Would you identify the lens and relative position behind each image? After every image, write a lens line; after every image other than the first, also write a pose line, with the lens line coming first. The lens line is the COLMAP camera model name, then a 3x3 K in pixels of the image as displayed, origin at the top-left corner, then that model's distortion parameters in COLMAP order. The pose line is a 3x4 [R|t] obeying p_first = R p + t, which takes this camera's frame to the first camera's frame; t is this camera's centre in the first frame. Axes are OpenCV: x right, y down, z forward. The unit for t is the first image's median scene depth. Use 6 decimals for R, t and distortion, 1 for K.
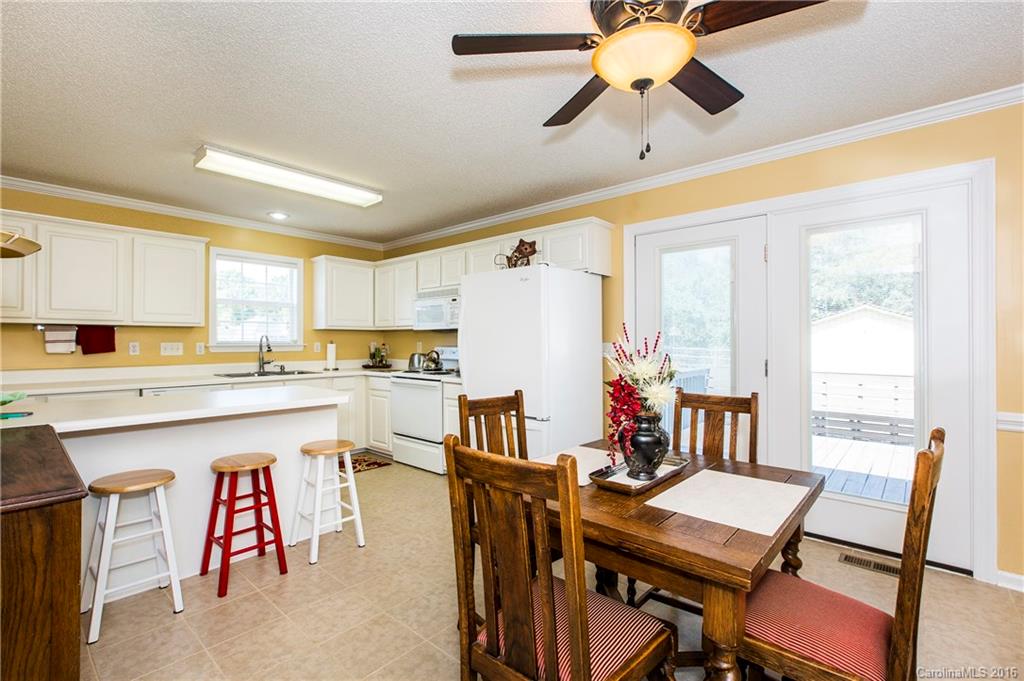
lens RADIAL K [[456.4, 0, 511.2], [0, 456.4, 337.7], [0, 0, 1]] dist [0.002592, 0.000162]
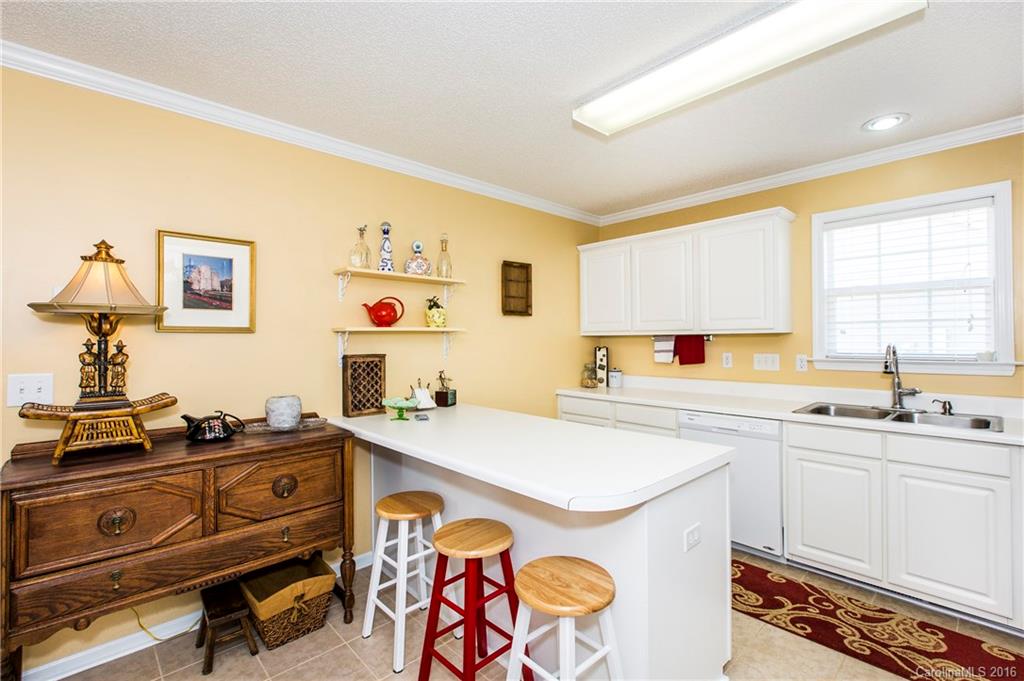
lens RADIAL K [[456.4, 0, 511.2], [0, 456.4, 337.7], [0, 0, 1]] dist [0.002592, 0.000162]
pose [[-0.078926, -0.003902, -0.996873, 0.059384], [0.016294, 0.999854, -0.005204, -0.017767], [0.996747, -0.016653, -0.078851, 0.566623]]
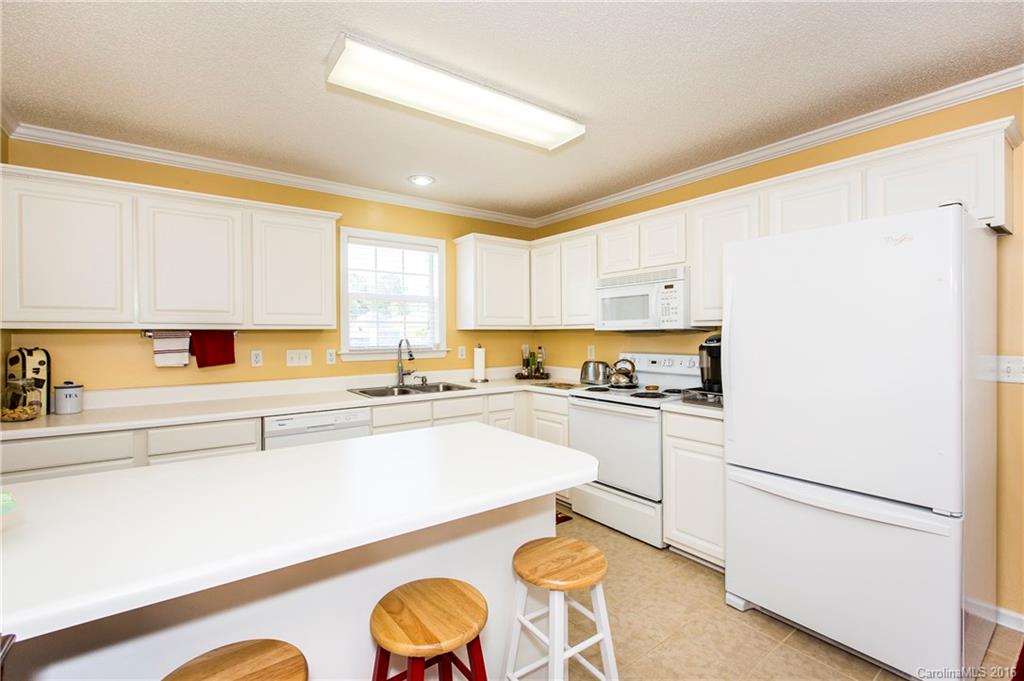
lens RADIAL K [[456.0, 0, 512.5], [0, 456.0, 337.5], [0, 0, 1]] dist [0.011450, 0.000527]
pose [[0.979473, -0.004202, -0.201533, -0.200172], [0.007570, 0.999844, 0.015944, -0.018276], [0.201435, -0.017143, 0.979352, 0.271989]]
